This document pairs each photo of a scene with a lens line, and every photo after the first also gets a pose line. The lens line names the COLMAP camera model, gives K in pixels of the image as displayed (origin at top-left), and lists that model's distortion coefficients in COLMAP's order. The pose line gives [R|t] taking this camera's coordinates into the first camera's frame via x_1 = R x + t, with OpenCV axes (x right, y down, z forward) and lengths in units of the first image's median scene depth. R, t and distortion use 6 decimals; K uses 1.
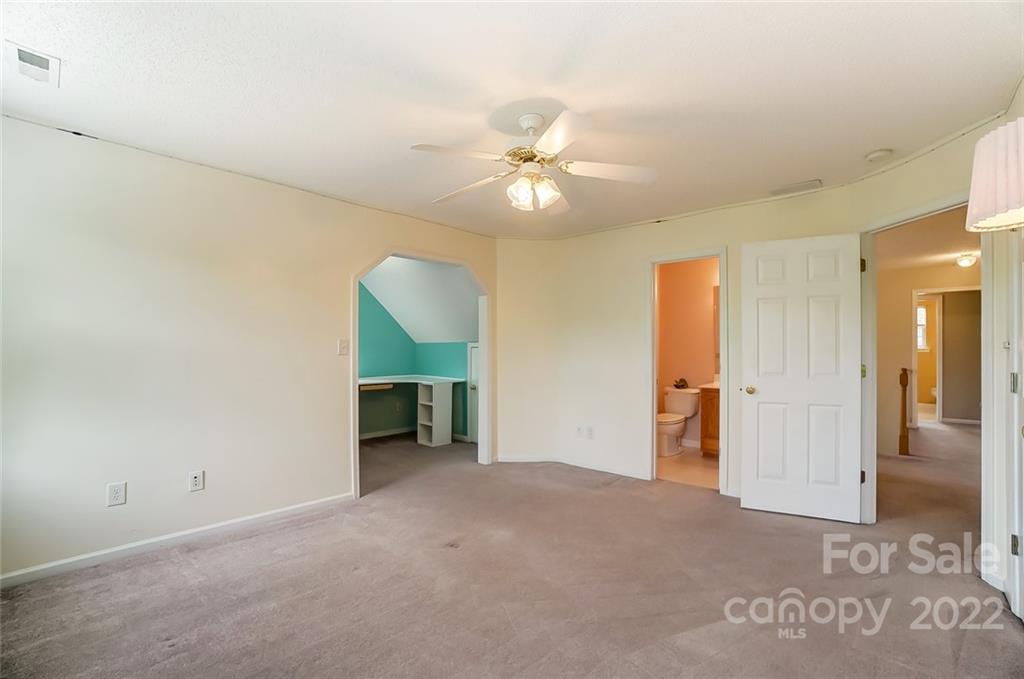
lens RADIAL K [[469.2, 0, 512.0], [0, 469.2, 339.5], [0, 0, 1]] dist [-0.018954, -0.000081]
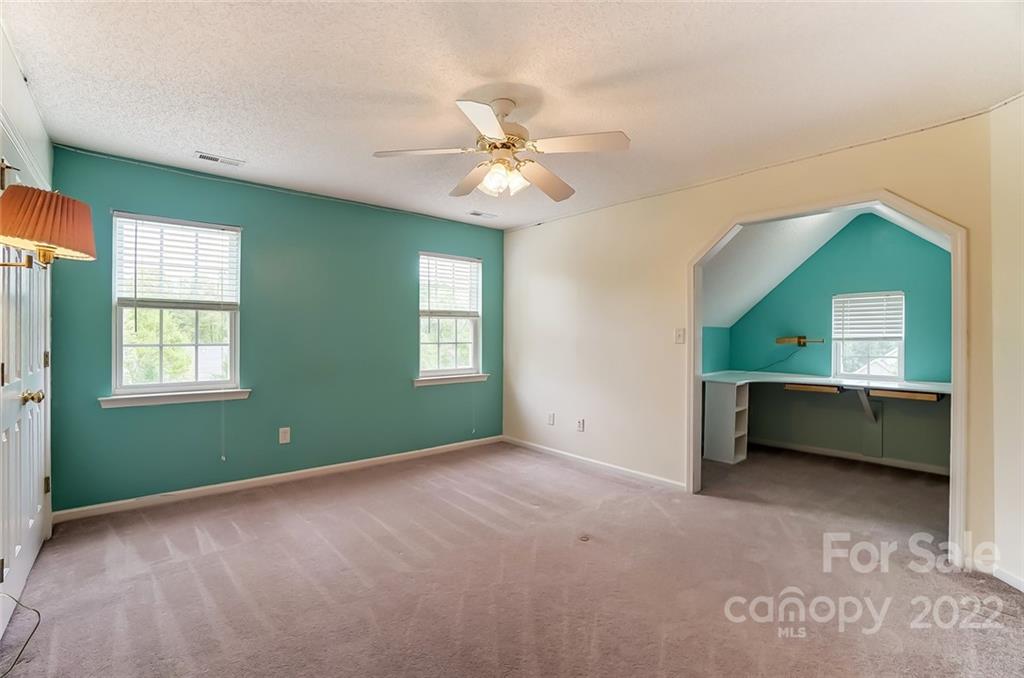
lens RADIAL K [[469.2, 0, 512.0], [0, 469.2, 339.0], [0, 0, 1]] dist [-0.018954, -0.000081]
pose [[-0.136334, -0.002805, -0.990659, 0.678210], [0.011981, 0.999918, -0.004480, 0.023808], [0.990590, -0.012480, -0.136289, 0.782230]]
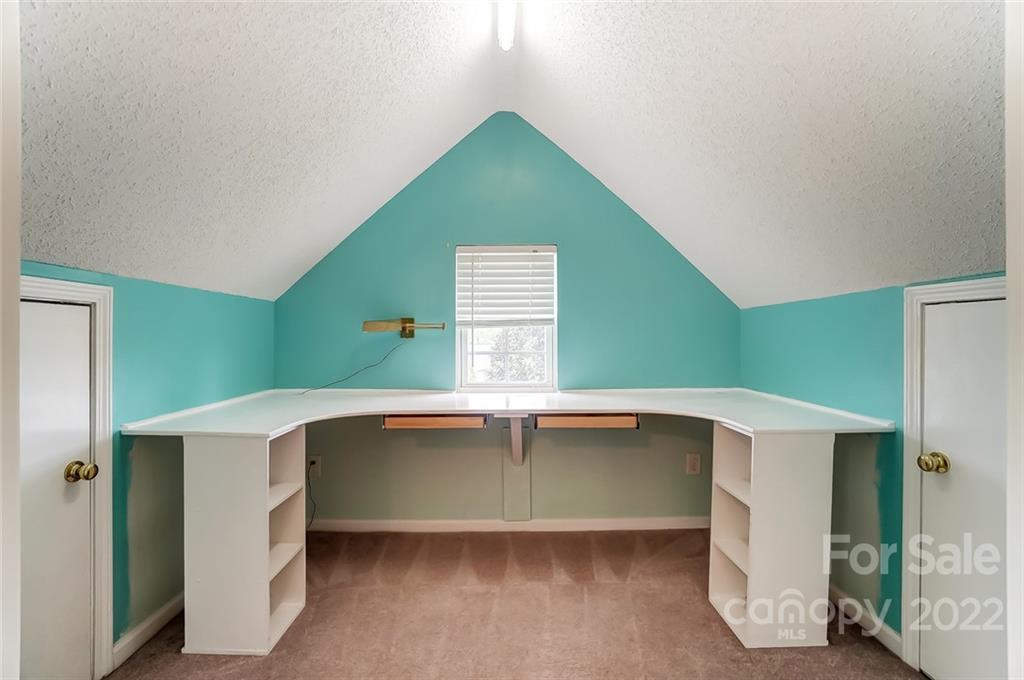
lens RADIAL K [[415.7, 0, 515.5], [0, 415.7, 339.6], [0, 0, 1]] dist [-0.033808, 0.000320]
pose [[0.678763, -0.004182, -0.734345, -0.122334], [0.017579, 0.999790, 0.010555, 0.047852], [0.734147, -0.020073, 0.678694, 1.089827]]
